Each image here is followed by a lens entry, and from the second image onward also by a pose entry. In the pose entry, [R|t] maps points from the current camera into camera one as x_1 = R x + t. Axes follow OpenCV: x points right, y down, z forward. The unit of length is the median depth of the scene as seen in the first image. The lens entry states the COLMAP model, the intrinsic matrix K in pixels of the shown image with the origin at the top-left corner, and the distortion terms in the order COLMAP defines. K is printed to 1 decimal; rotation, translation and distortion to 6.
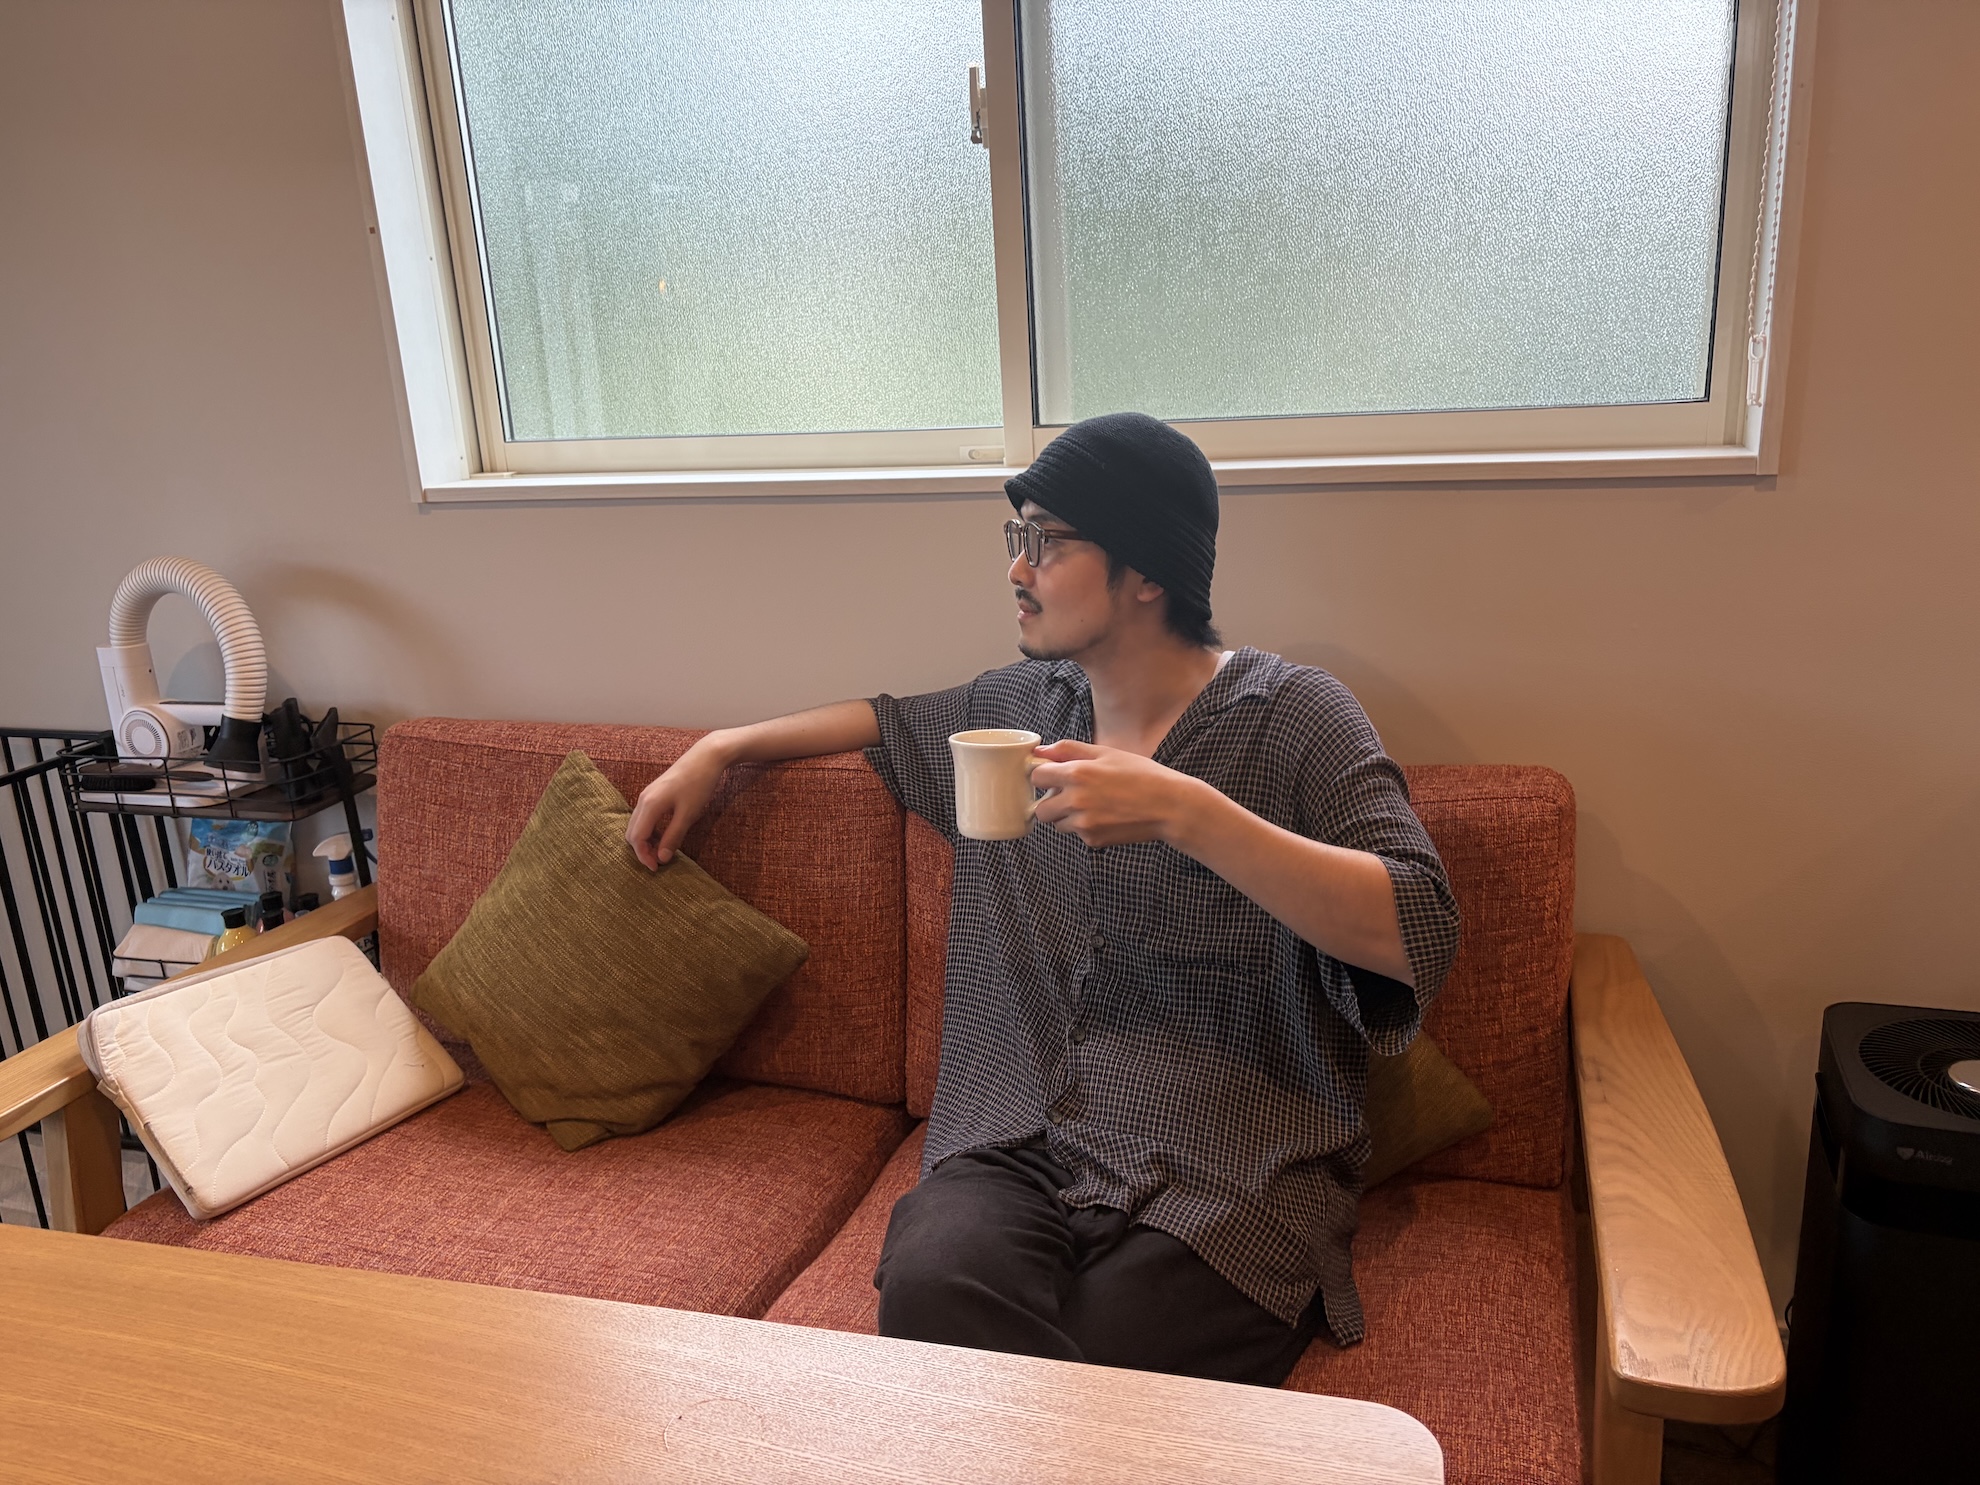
lens RADIAL K [[1503.9, 0, 1007.2], [0, 1503.9, 827.0], [0, 0, 1]] dist [0.049249, -0.052772]
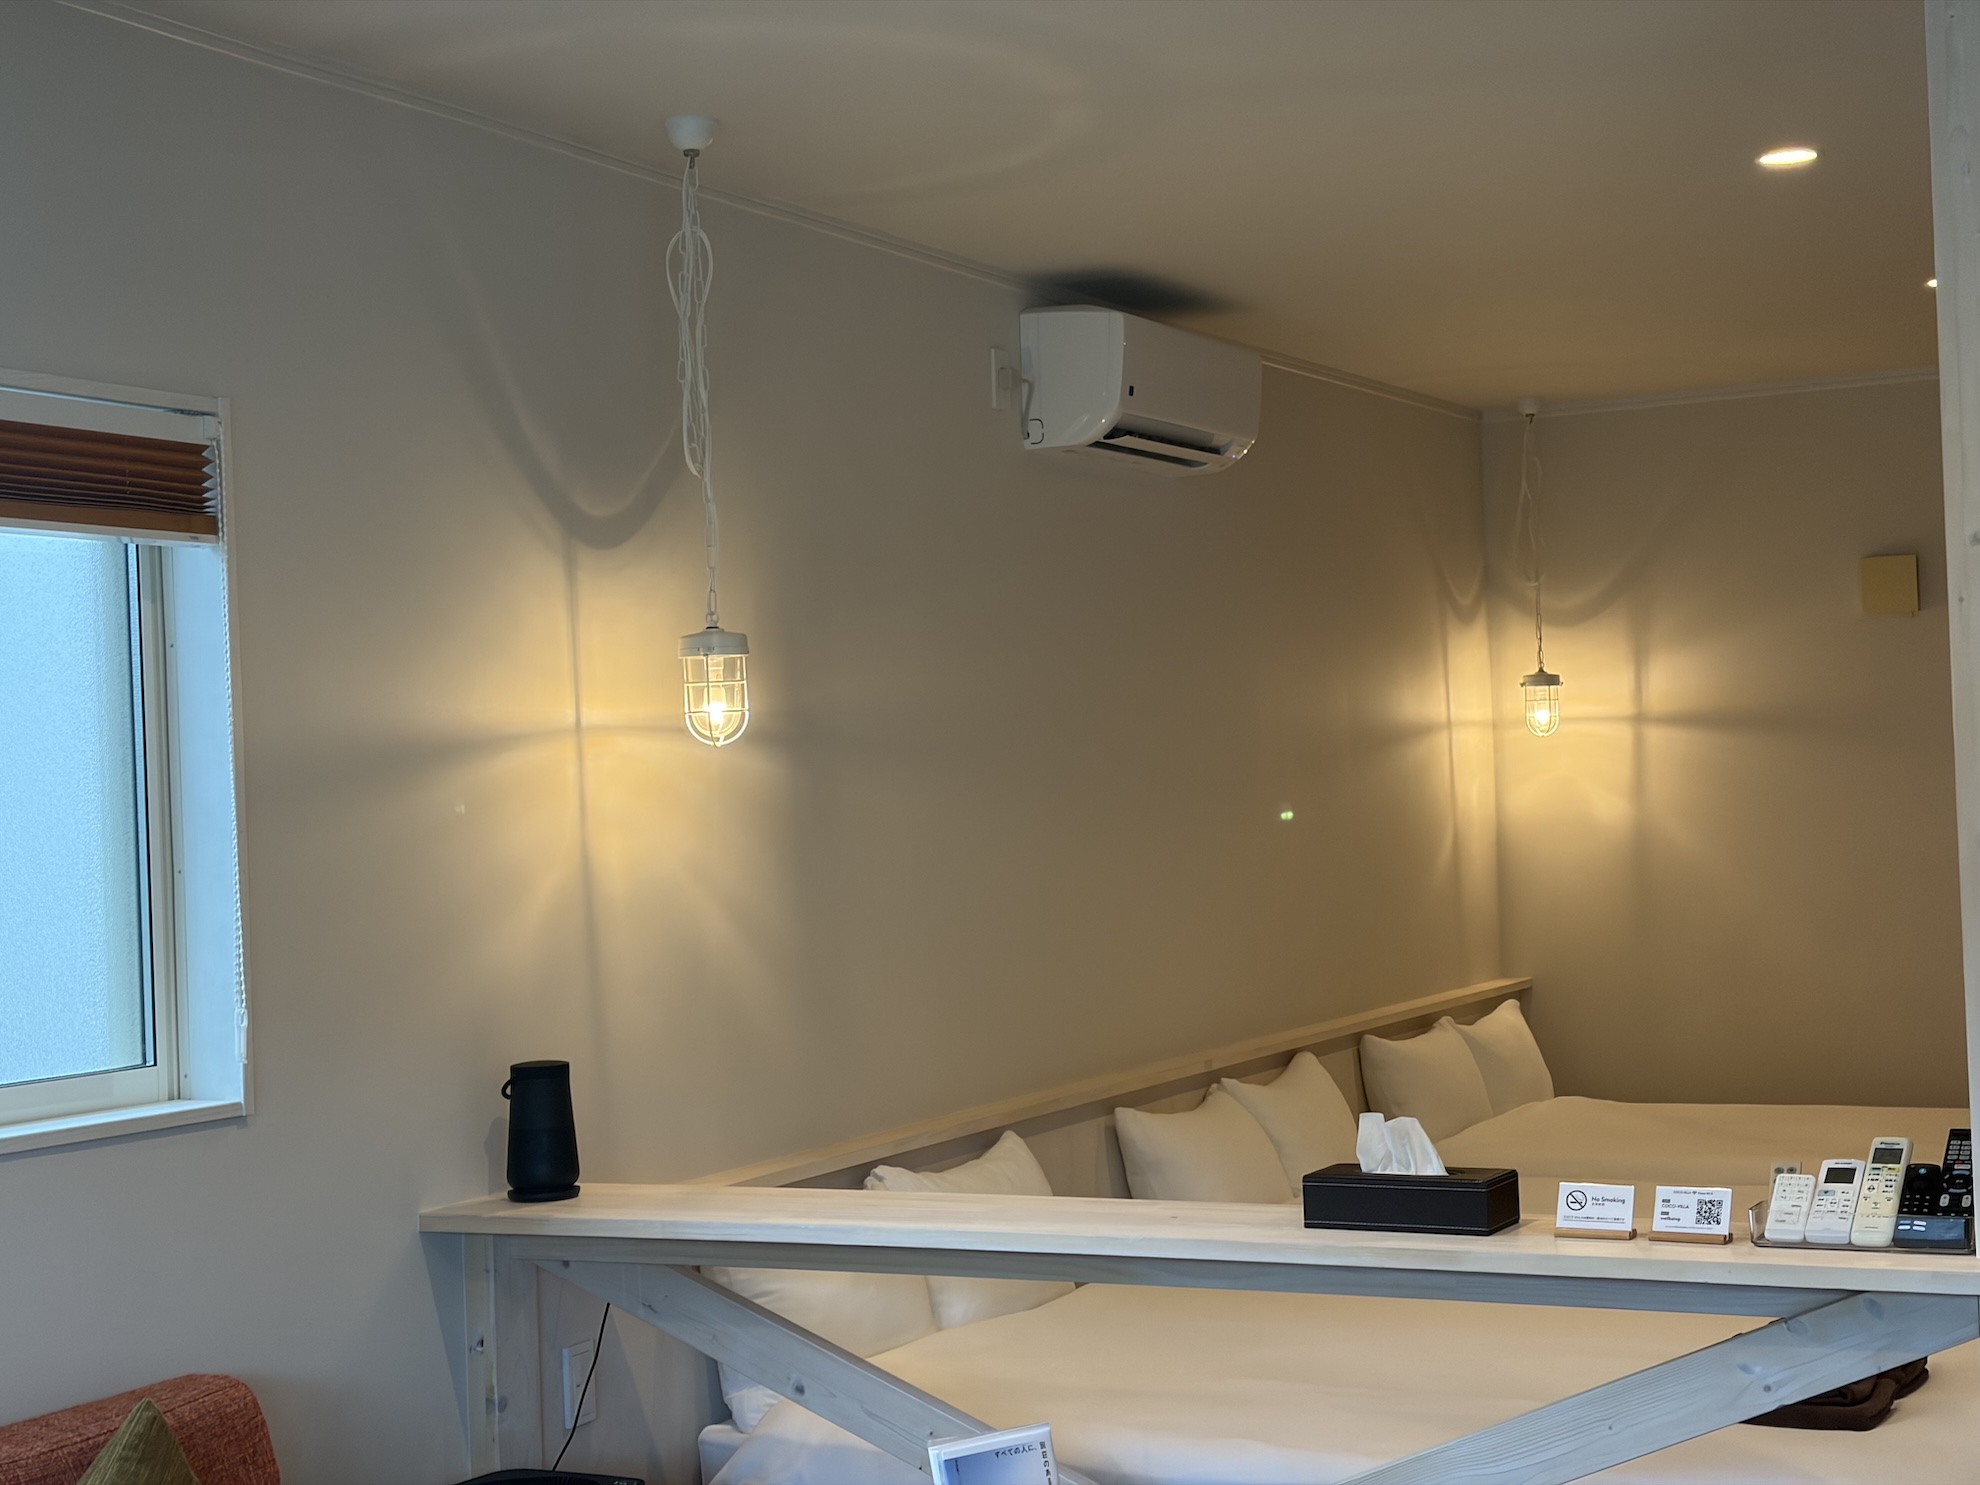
lens RADIAL K [[3014.8, 0, 982.0], [0, 3014.8, 747.1], [0, 0, 1]] dist [0.002029, 0.000000]
pose [[0.159228, 0.057198, 0.985583, -1.797174], [0.337391, 0.935059, -0.108773, -0.034616], [-0.927801, 0.349847, 0.129590, -0.009056]]
